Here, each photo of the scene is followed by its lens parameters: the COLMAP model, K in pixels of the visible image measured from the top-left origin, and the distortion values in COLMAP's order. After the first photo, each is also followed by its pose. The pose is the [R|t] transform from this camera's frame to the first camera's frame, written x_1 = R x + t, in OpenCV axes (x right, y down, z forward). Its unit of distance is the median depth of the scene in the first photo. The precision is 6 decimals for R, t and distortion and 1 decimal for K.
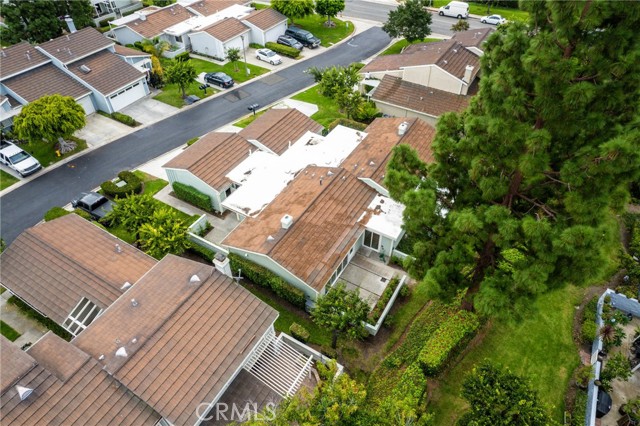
lens RADIAL K [[408.6, 0, 320.0], [0, 408.6, 213.0], [0, 0, 1]] dist [-0.027411, 0.001026]
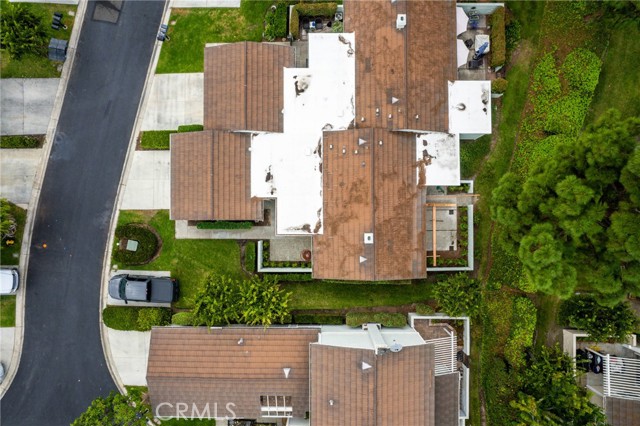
lens RADIAL K [[408.6, 0, 320.0], [0, 408.6, 213.0], [0, 0, 1]] dist [-0.027411, 0.001026]
pose [[0.857942, -0.513706, 0.006418, -0.120764], [0.359913, 0.609912, 0.706024, -0.580079], [-0.366604, -0.603418, 0.708159, 0.293156]]
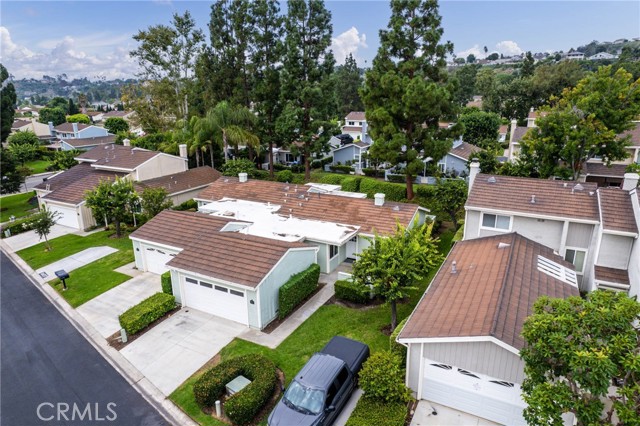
lens RADIAL K [[408.6, 0, 320.0], [0, 408.6, 213.0], [0, 0, 1]] dist [-0.027411, 0.001026]
pose [[-0.049052, -0.263439, 0.963428, -0.885307], [0.701732, 0.677319, 0.220933, -0.237507], [-0.710750, 0.686906, 0.151639, 0.747788]]
